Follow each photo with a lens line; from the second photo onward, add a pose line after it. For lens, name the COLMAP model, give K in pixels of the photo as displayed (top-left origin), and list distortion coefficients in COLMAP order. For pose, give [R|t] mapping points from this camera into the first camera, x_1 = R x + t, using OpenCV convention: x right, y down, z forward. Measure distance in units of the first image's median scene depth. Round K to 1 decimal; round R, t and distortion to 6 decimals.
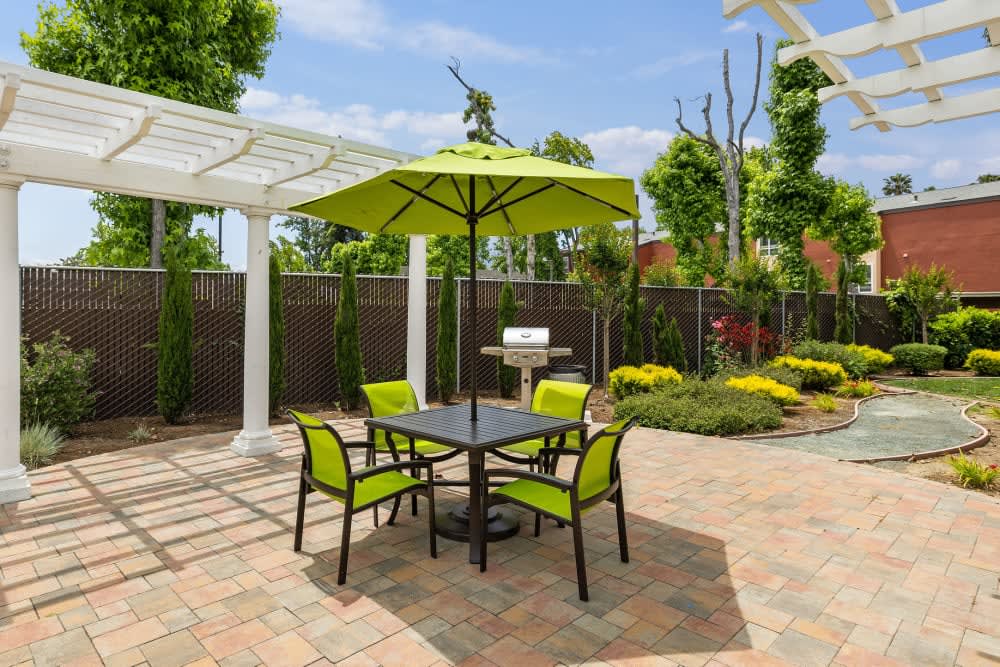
lens RADIAL K [[560.9, 0, 497.8], [0, 560.9, 301.5], [0, 0, 1]] dist [-0.020443, 0.000050]
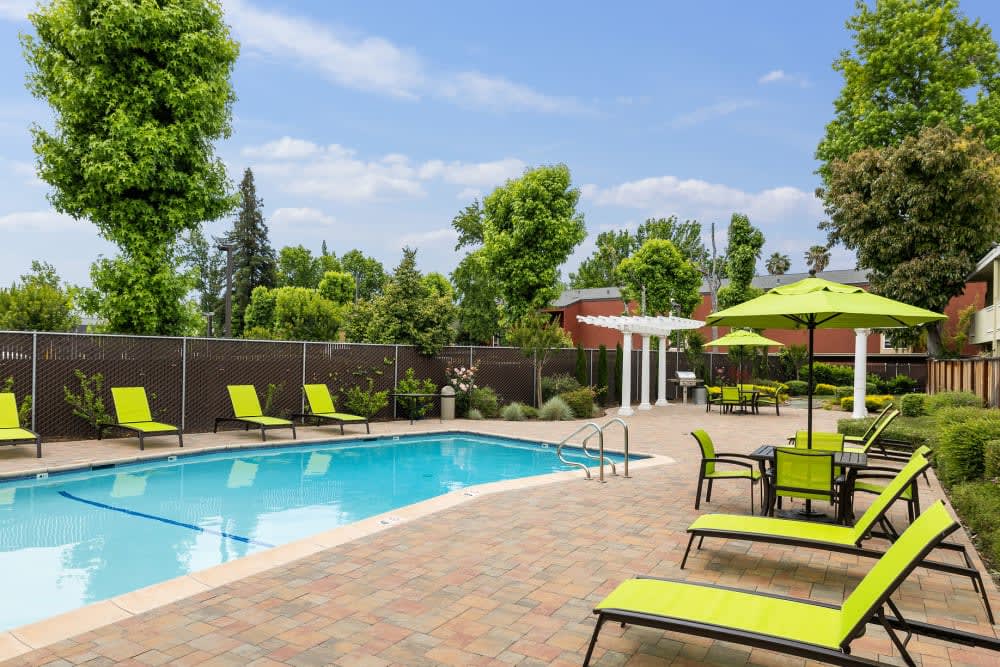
lens RADIAL K [[822.5, 0, 500.0], [0, 822.5, 333.5], [0, 0, 1]] dist [-0.015959, 0.009350]
pose [[0.928795, 0.013905, 0.370334, -1.209167], [-0.010938, 0.999889, -0.010111, -0.045640], [-0.370433, 0.005340, 0.928844, -1.228357]]
